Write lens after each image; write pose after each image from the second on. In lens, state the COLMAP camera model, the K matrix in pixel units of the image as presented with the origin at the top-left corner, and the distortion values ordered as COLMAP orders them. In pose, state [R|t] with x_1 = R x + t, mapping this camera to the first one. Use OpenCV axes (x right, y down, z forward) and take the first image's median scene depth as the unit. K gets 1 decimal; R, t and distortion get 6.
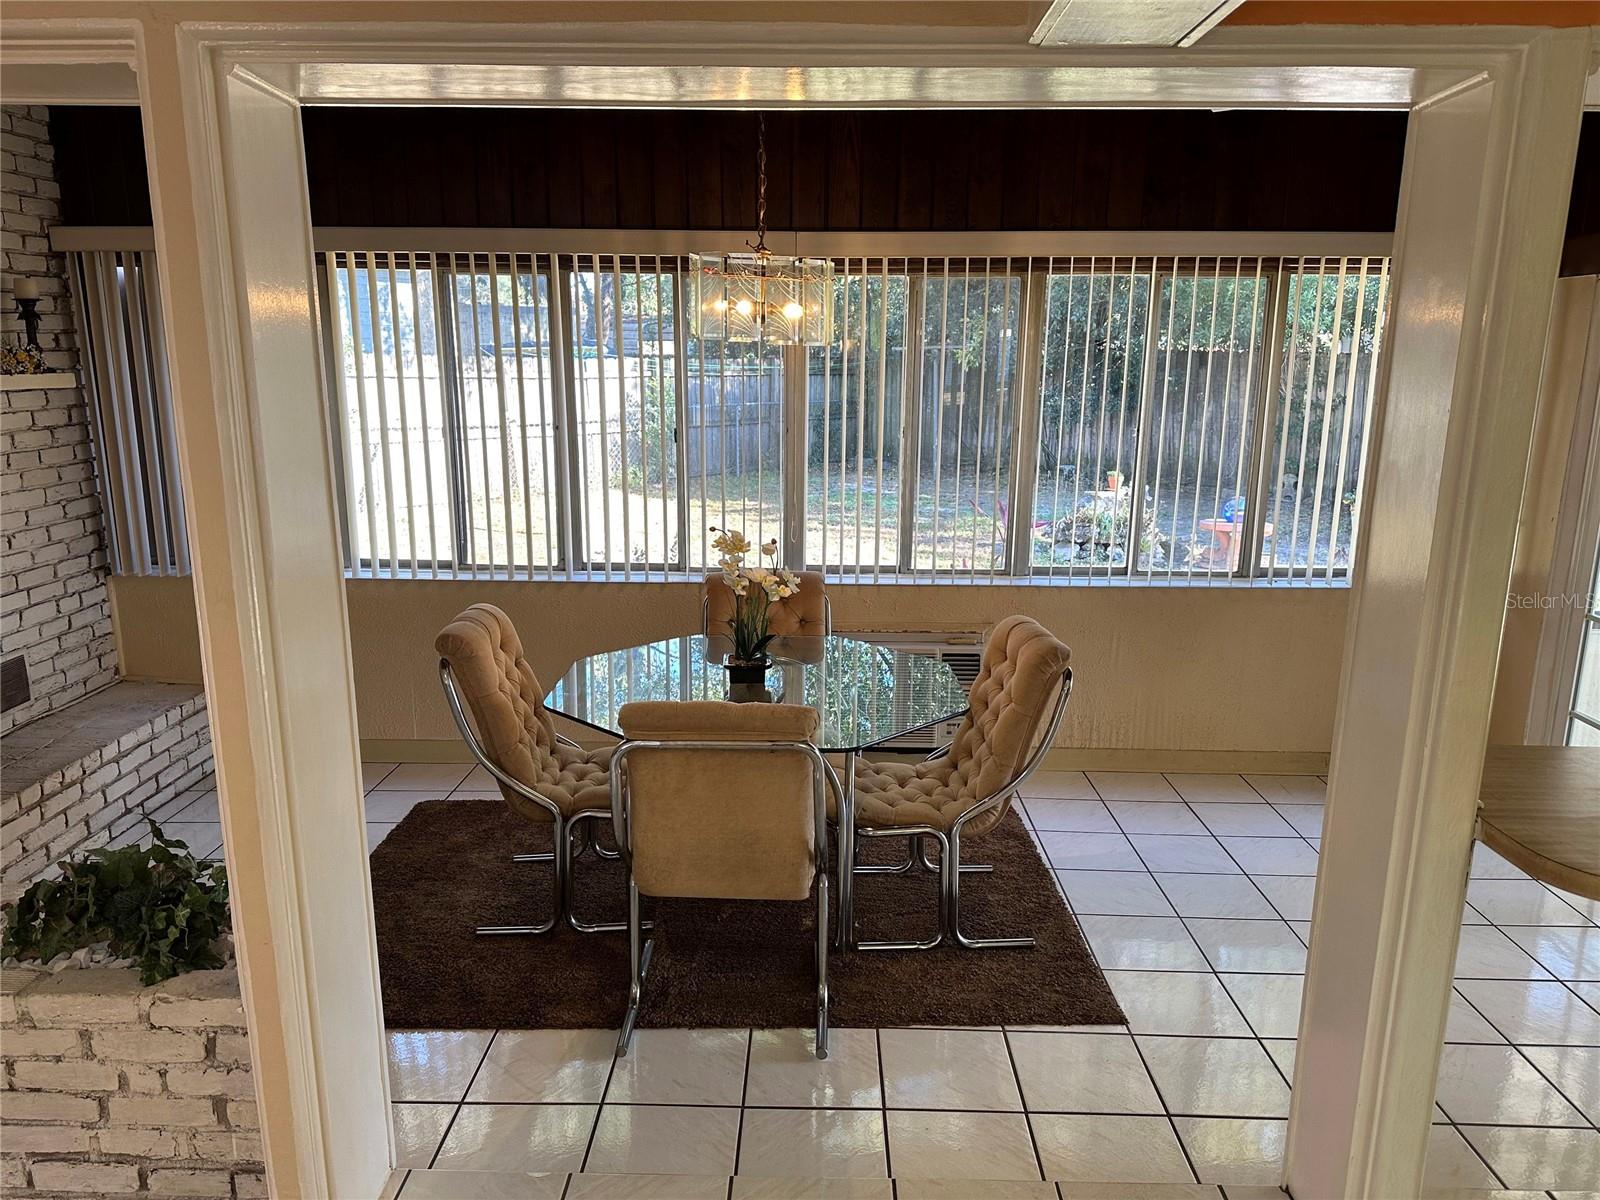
lens RADIAL K [[1111.9, 0, 802.0], [0, 1111.9, 612.4], [0, 0, 1]] dist [0.061778, -0.082512]
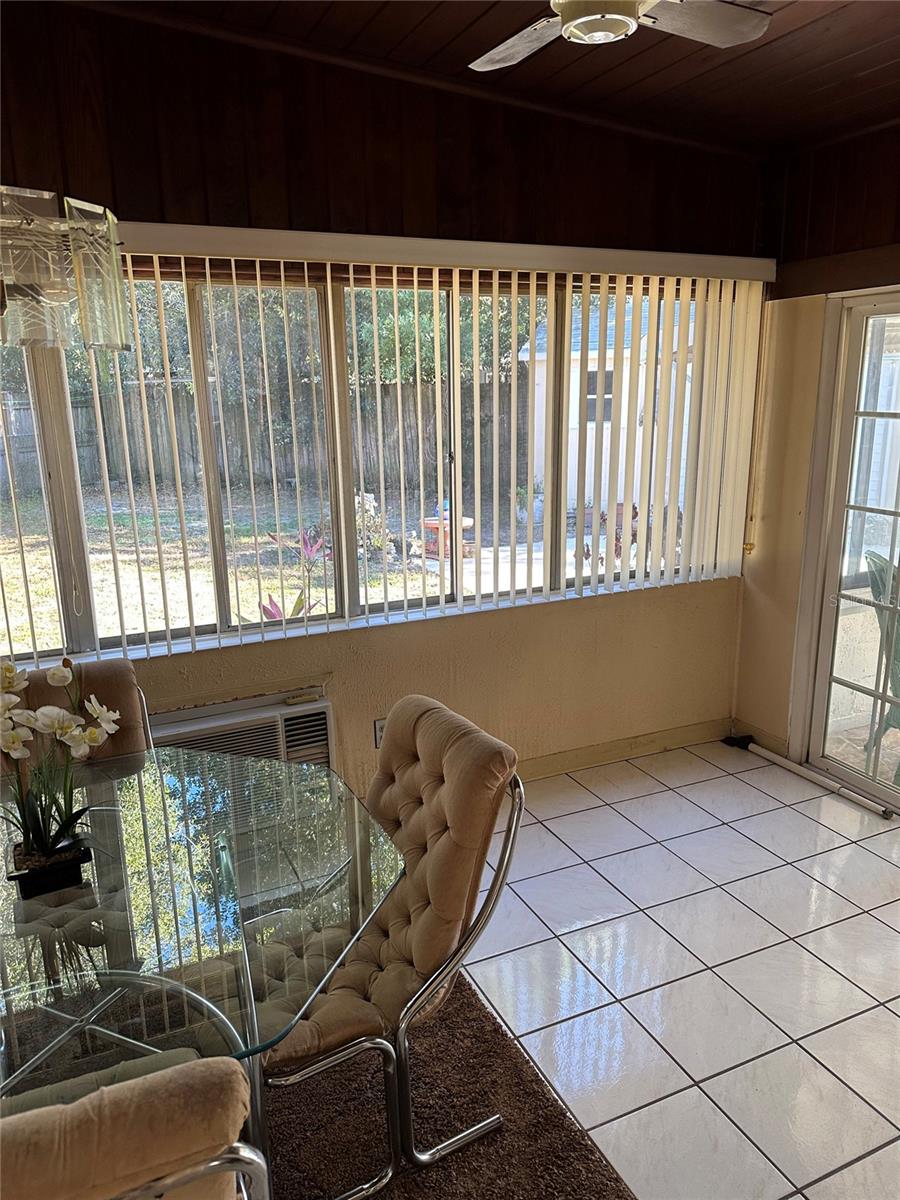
lens RADIAL K [[834.0, 0, 448.2], [0, 834.0, 602.3], [0, 0, 1]] dist [0.061778, -0.082512]
pose [[0.903246, -0.126426, 0.410078, -0.018478], [0.118255, 0.991947, 0.045344, -0.080554], [-0.412508, 0.007537, 0.910923, 0.406575]]
